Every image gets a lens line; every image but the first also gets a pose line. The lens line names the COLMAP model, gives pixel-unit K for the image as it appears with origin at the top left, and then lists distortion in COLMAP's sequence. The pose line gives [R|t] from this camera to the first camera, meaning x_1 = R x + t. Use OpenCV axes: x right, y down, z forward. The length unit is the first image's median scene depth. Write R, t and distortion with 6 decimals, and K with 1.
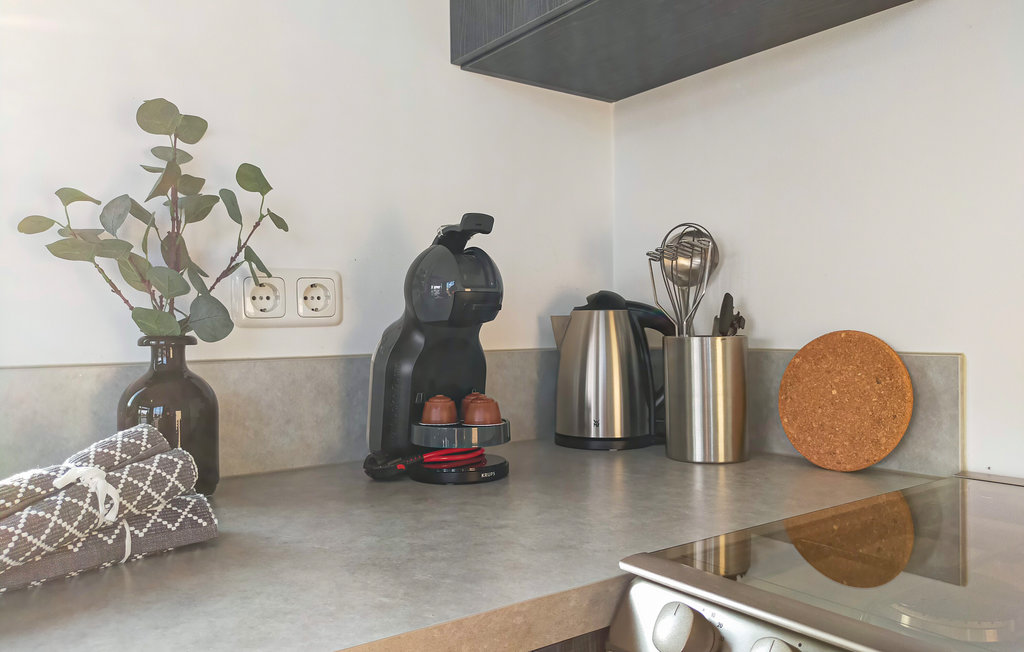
lens RADIAL K [[783.5, 0, 516.6], [0, 783.5, 307.8], [0, 0, 1]] dist [0.075682, -0.112716]
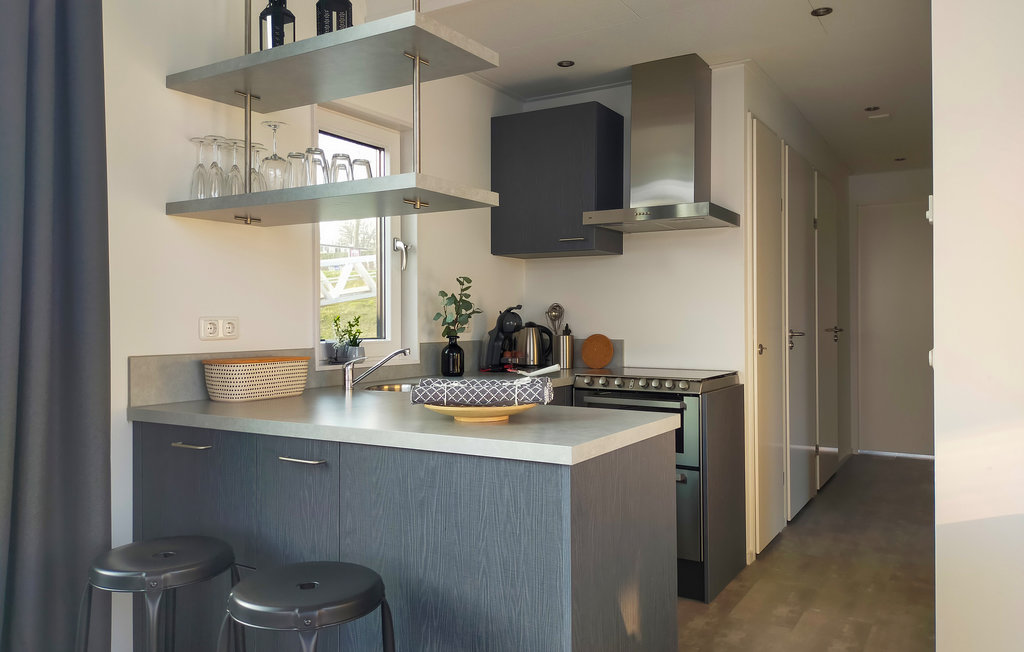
lens RADIAL K [[783.5, 0, 516.6], [0, 783.5, 307.8], [0, 0, 1]] dist [0.075682, -0.112716]
pose [[0.923704, 0.014817, 0.382819, -1.339340], [-0.016381, 0.999865, 0.000827, -0.090742], [-0.382756, -0.007035, 0.923823, -2.260454]]
